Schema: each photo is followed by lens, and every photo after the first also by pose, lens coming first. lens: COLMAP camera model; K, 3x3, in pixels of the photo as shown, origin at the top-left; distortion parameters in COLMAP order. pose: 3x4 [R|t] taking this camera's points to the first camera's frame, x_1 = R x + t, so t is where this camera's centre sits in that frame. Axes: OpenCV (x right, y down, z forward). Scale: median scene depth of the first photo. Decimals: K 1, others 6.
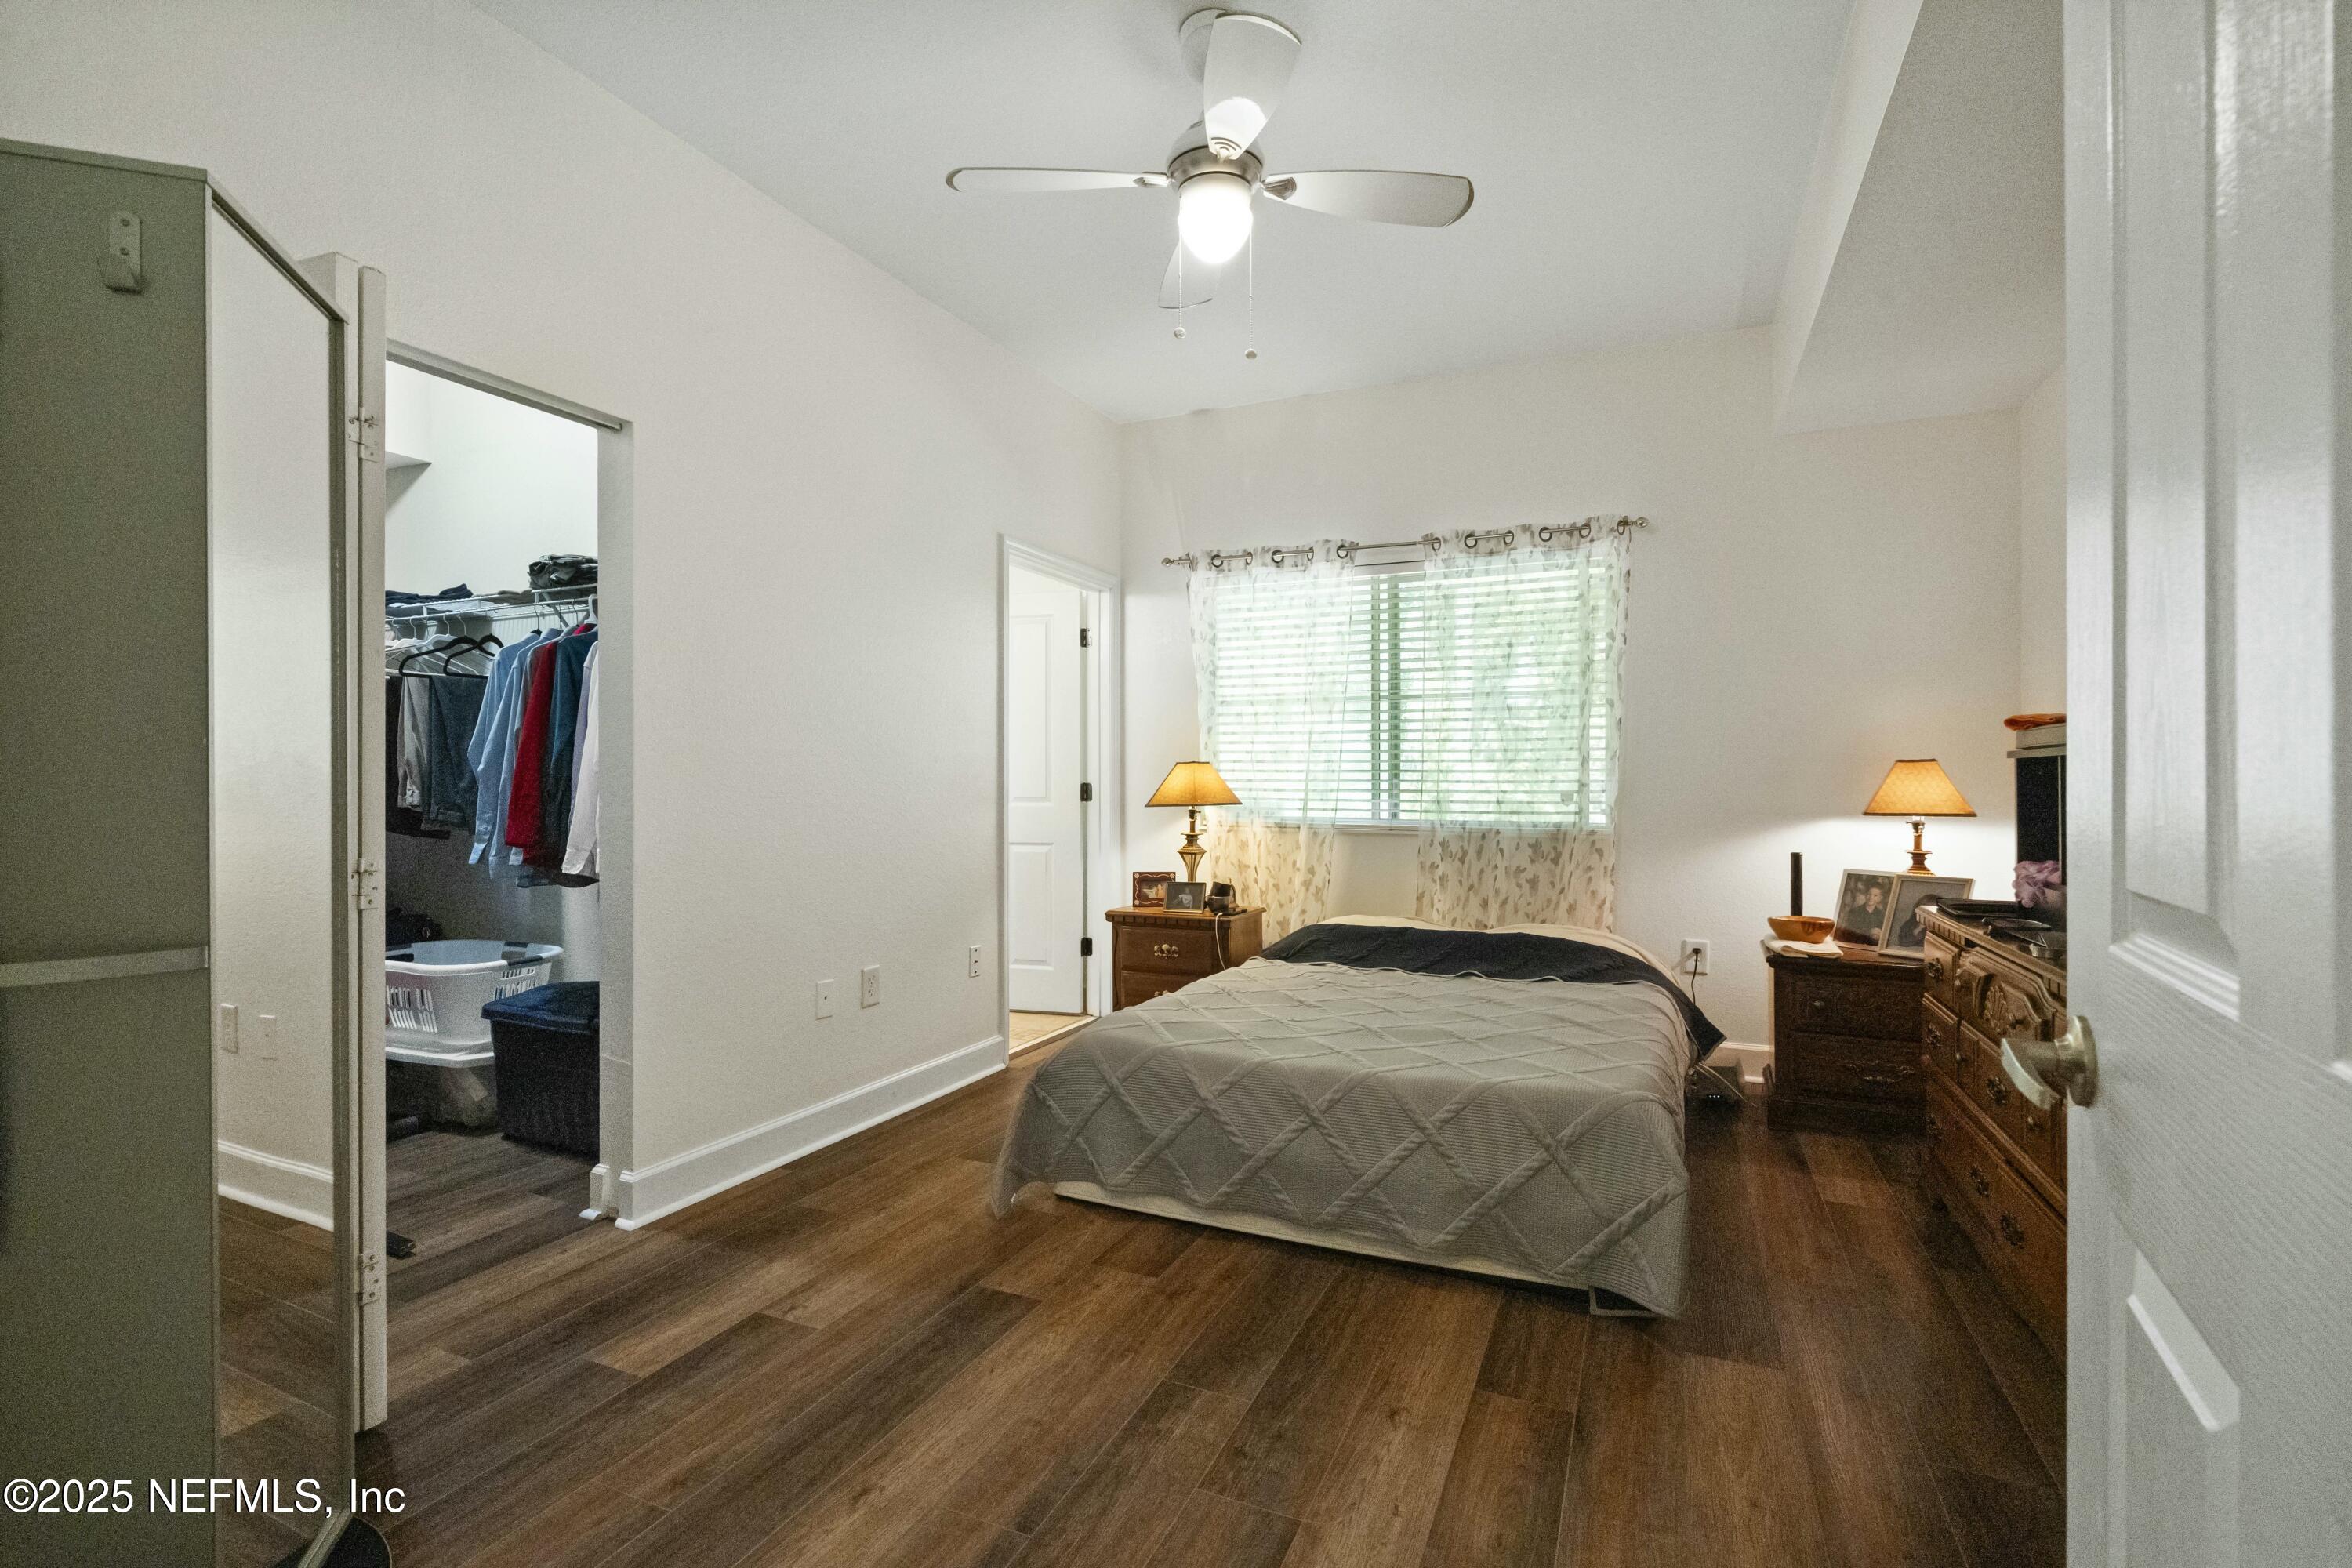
lens RADIAL K [[1054.1, 0, 1190.0], [0, 1054.1, 772.2], [0, 0, 1]] dist [-0.001950, 0.000529]
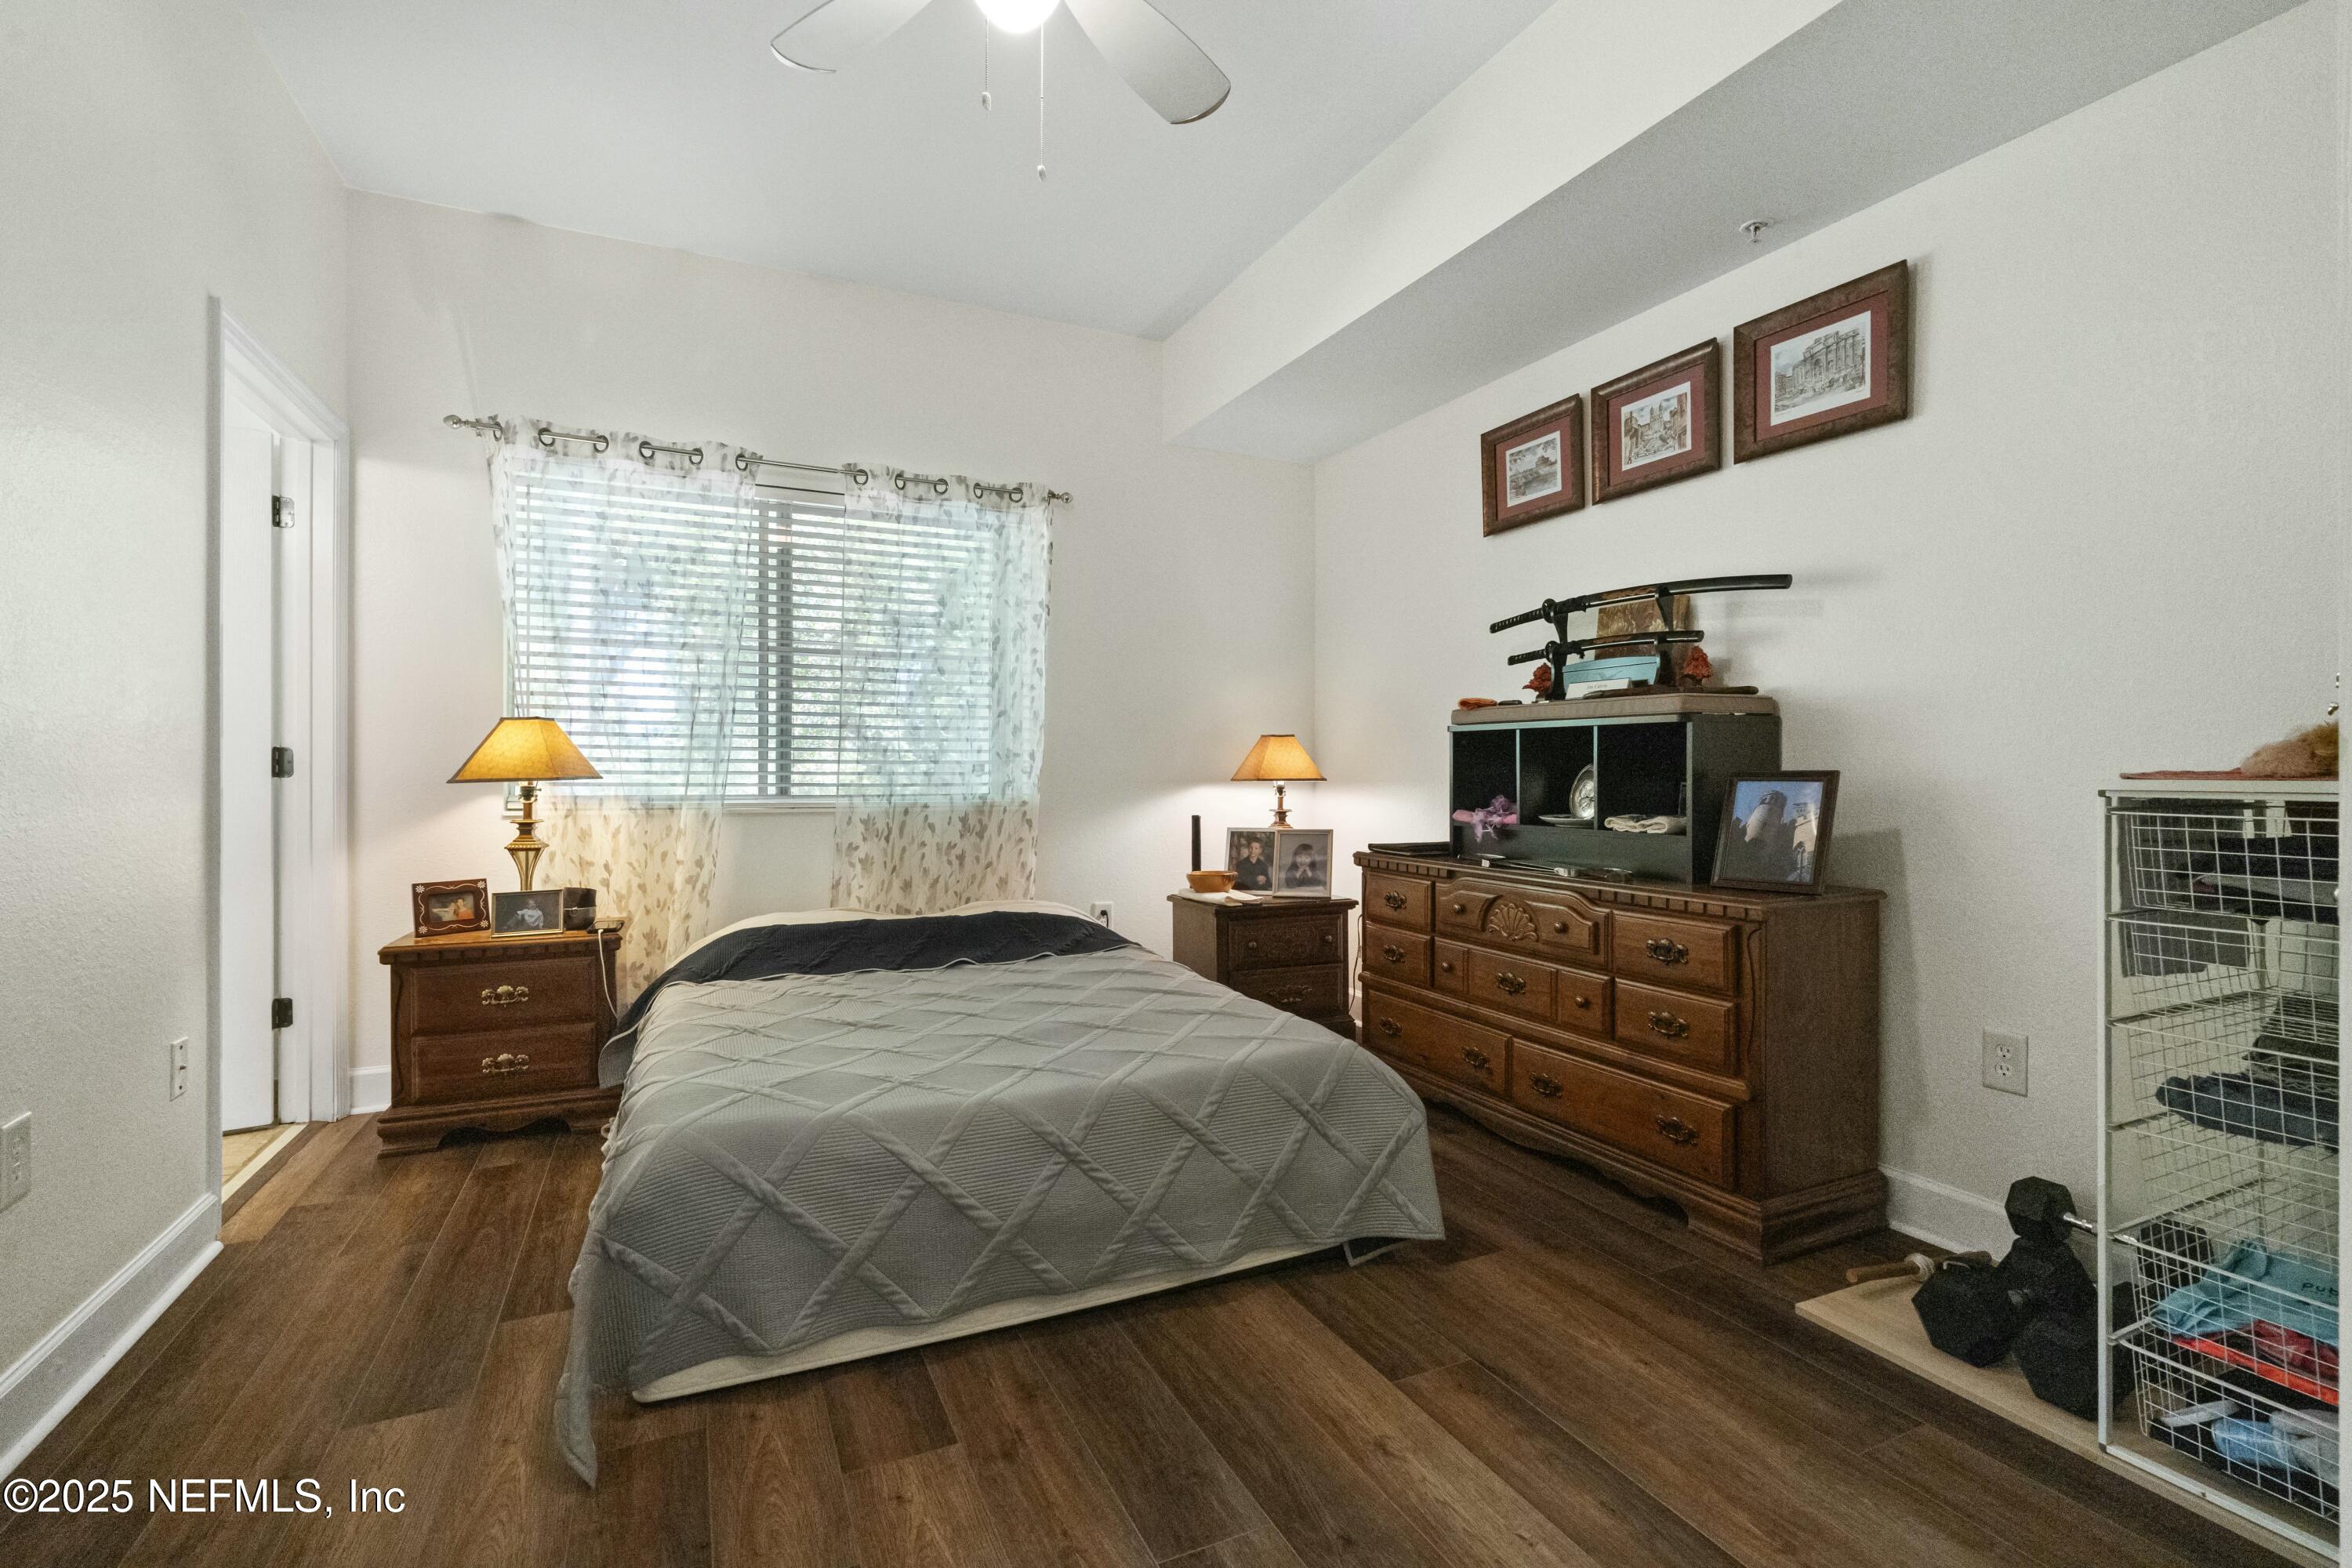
lens RADIAL K [[1051.3, 0, 1170.2], [0, 1051.3, 754.4], [0, 0, 1]] dist [-0.005097, 0.000377]
pose [[0.657254, 0.010177, 0.753601, -0.258268], [-0.008651, 0.999945, -0.005958, 0.015853], [-0.753620, -0.002604, 0.657305, 0.244428]]
